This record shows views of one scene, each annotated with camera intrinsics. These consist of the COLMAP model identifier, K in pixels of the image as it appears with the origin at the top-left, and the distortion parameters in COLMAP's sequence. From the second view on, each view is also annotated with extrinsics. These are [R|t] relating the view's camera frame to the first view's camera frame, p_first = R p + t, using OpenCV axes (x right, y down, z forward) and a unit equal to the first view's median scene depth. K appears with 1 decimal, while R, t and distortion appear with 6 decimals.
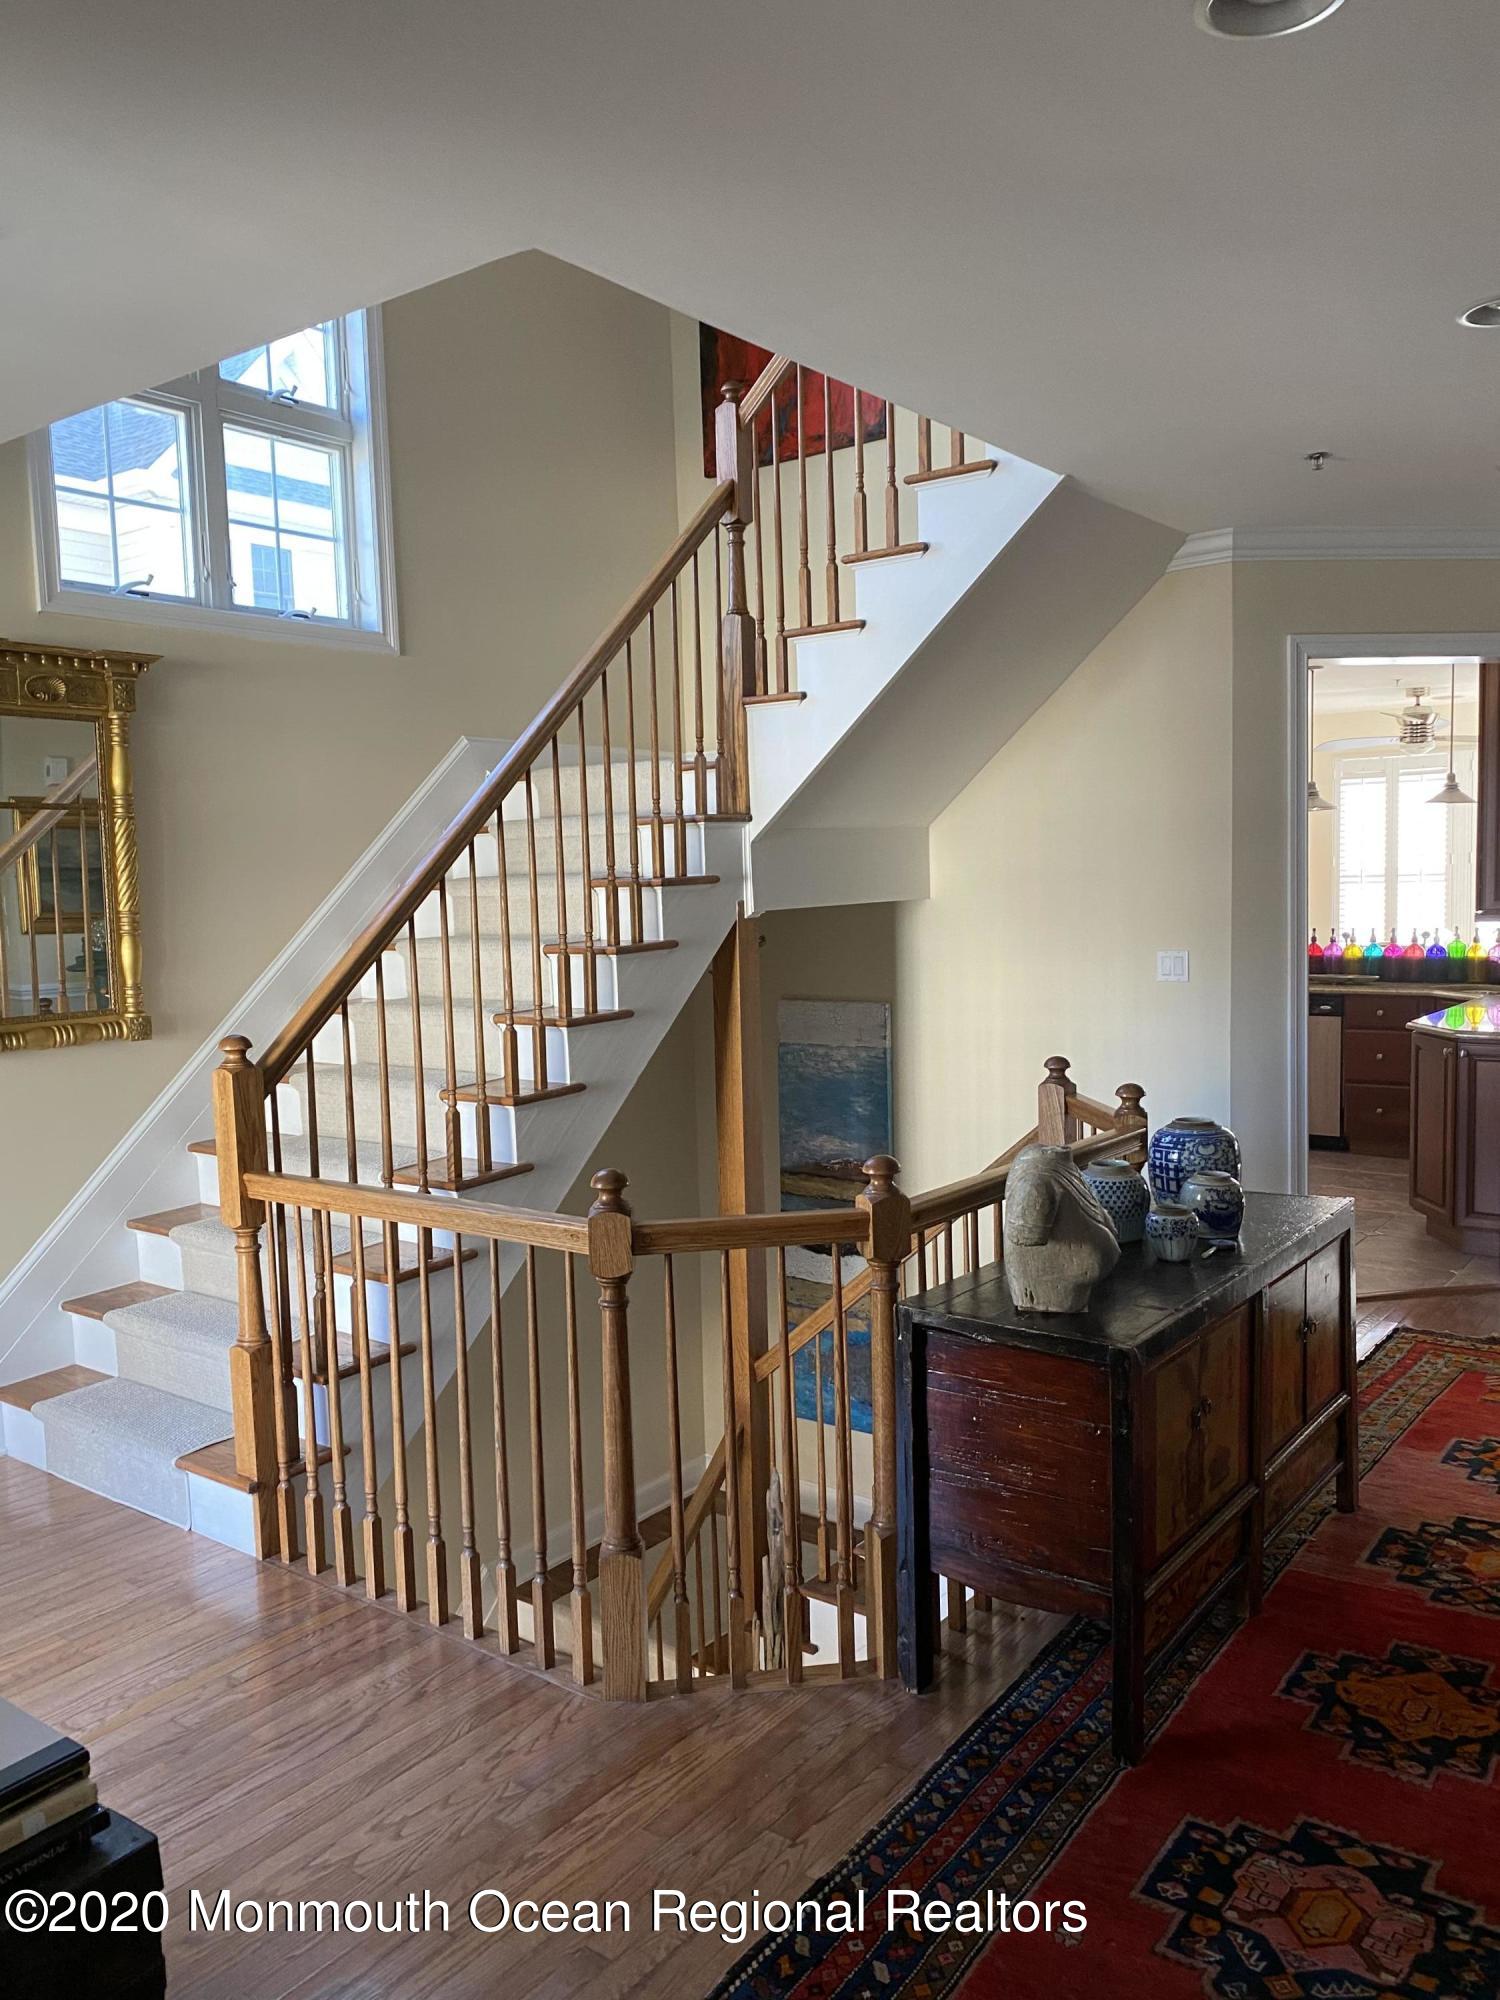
lens RADIAL K [[1544.1, 0, 733.7], [0, 1544.1, 987.4], [0, 0, 1]] dist [0.031271, -0.011564]
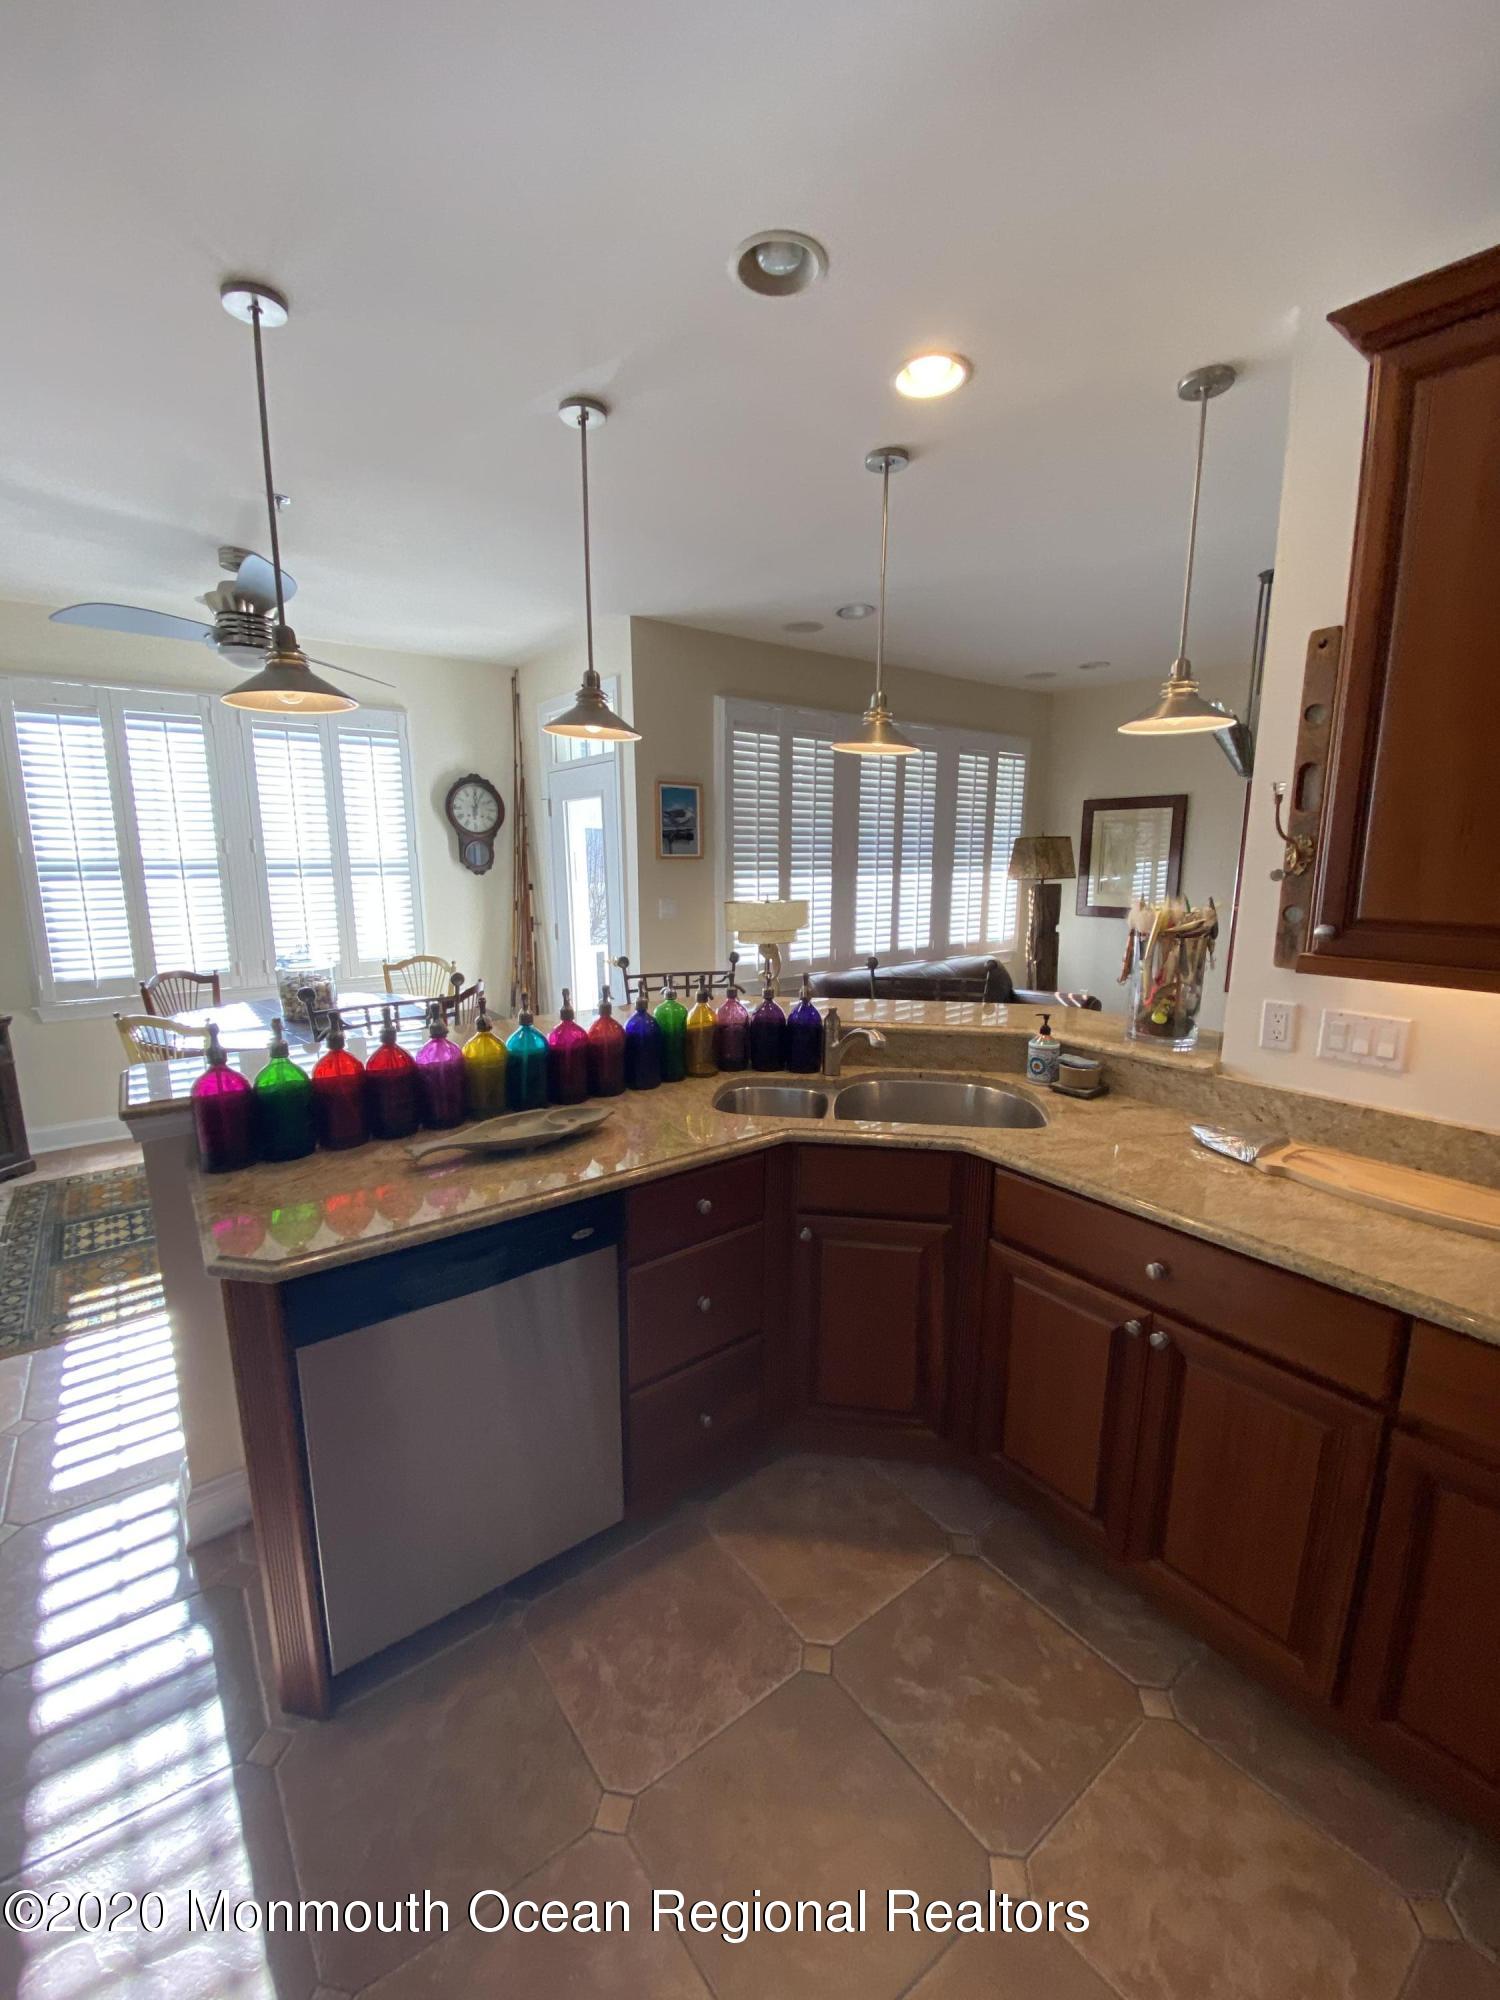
lens RADIAL K [[801.7, 0, 751.8], [0, 801.7, 998.9], [0, 0, 1]] dist [0.028800, -0.023011]
pose [[0.280132, -0.151319, 0.947960, 0.208307], [0.064932, 0.988223, 0.138558, -0.063254], [-0.957763, 0.022739, 0.286659, 0.857612]]
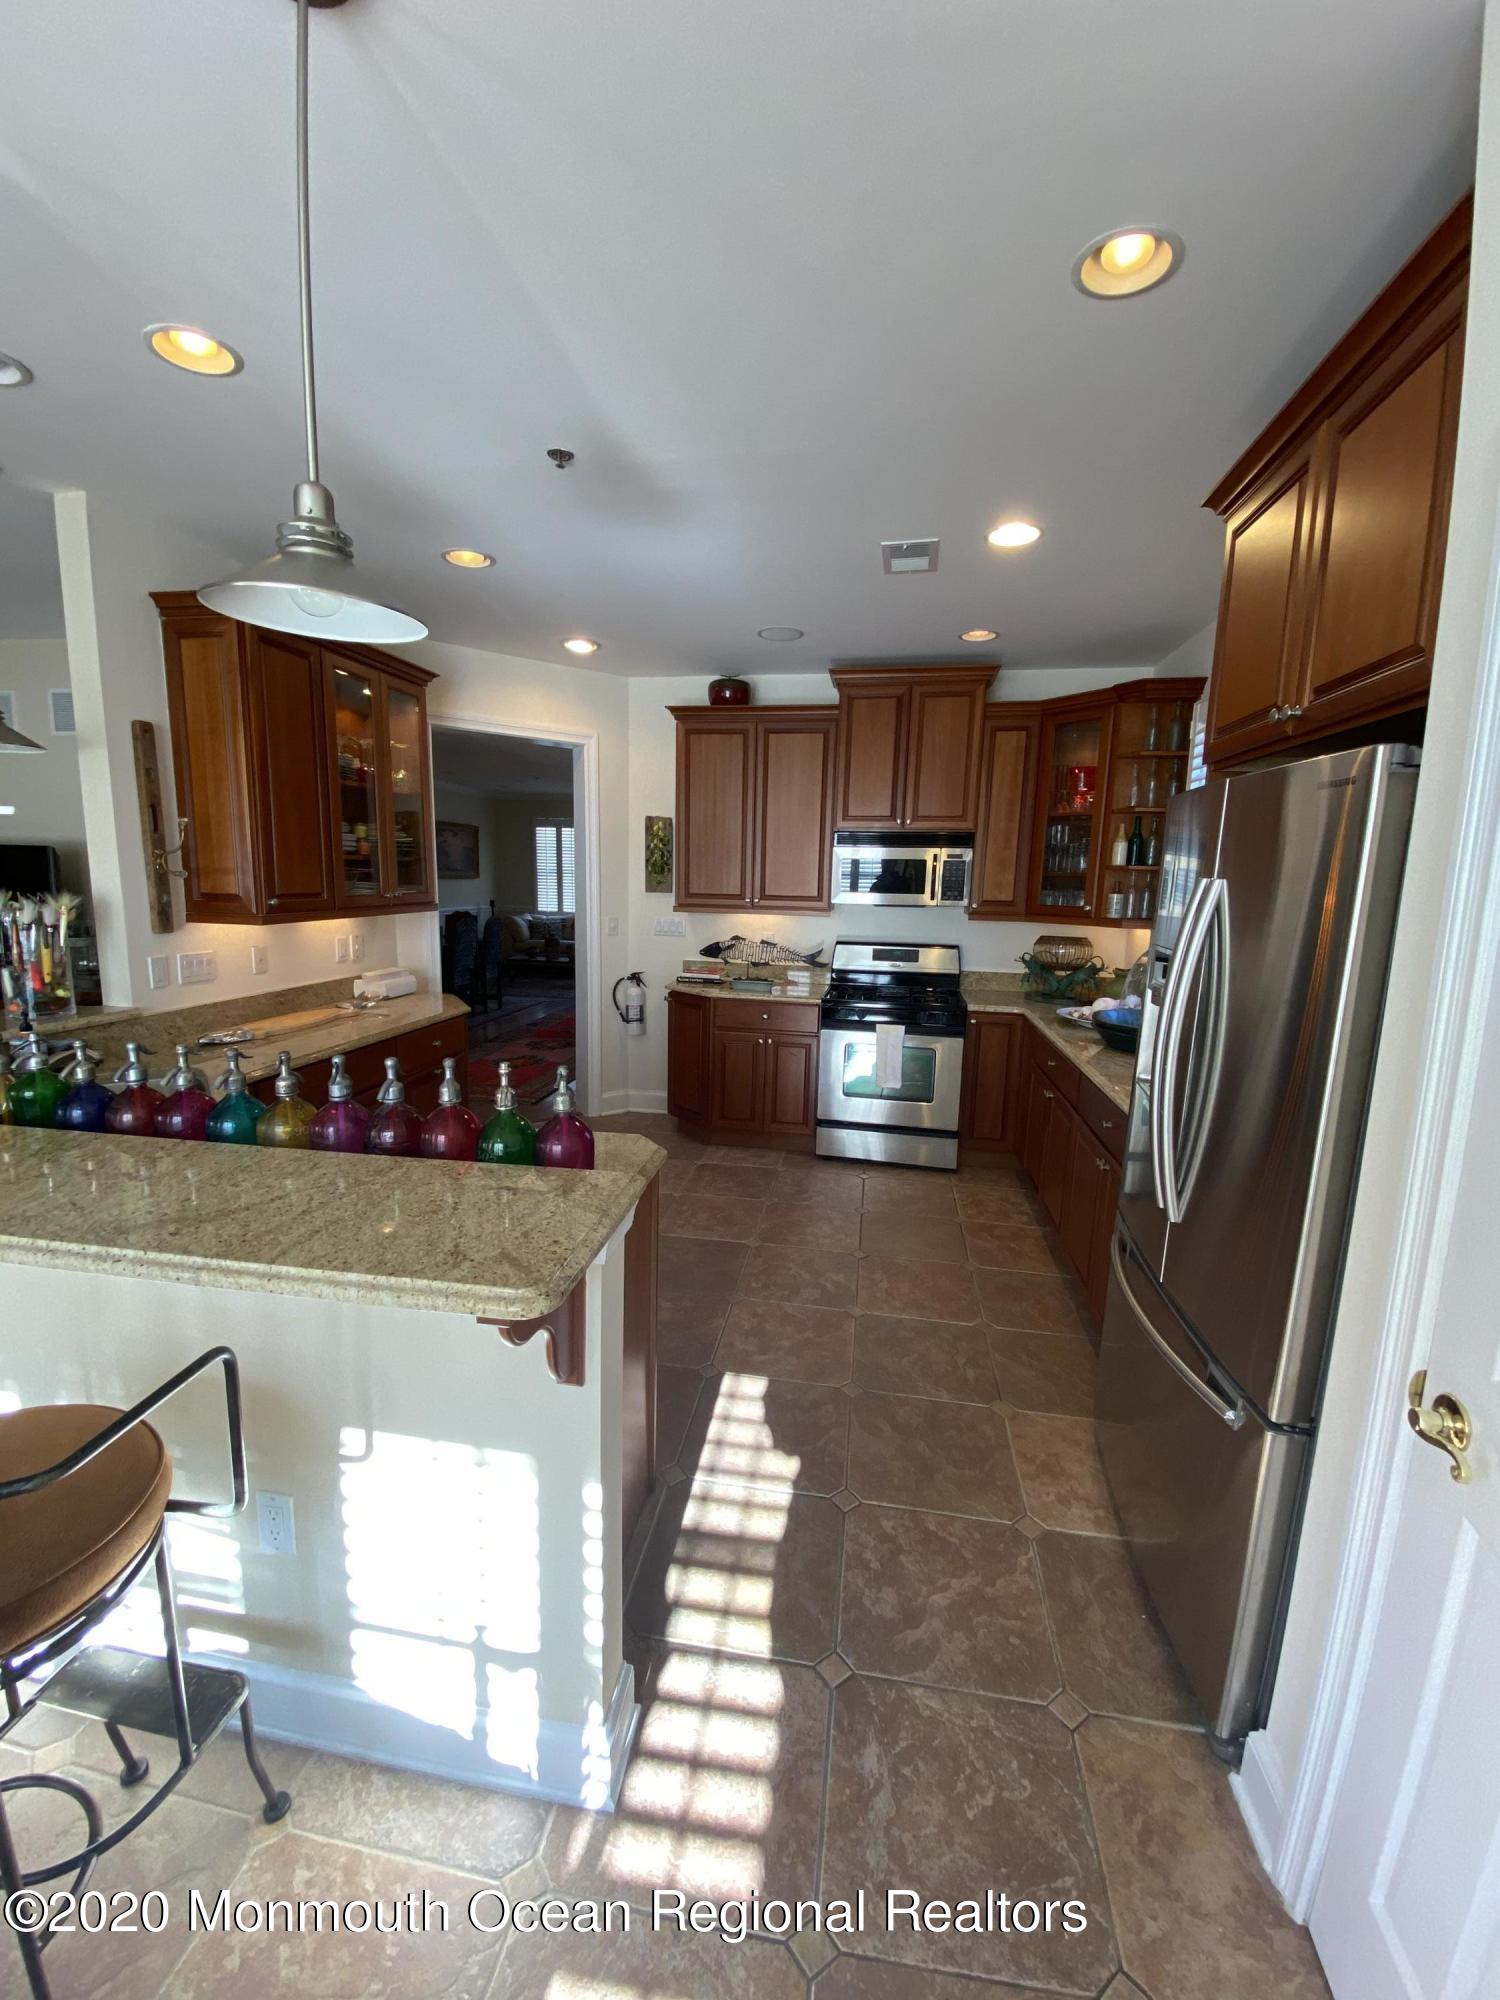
lens RADIAL K [[801.7, 0, 751.8], [0, 801.7, 998.9], [0, 0, 1]] dist [0.028800, -0.023011]
pose [[-0.885285, 0.075065, -0.458951, 0.386514], [-0.037486, 0.972157, 0.231312, -0.091647], [0.463536, 0.221981, -0.857822, 1.180138]]
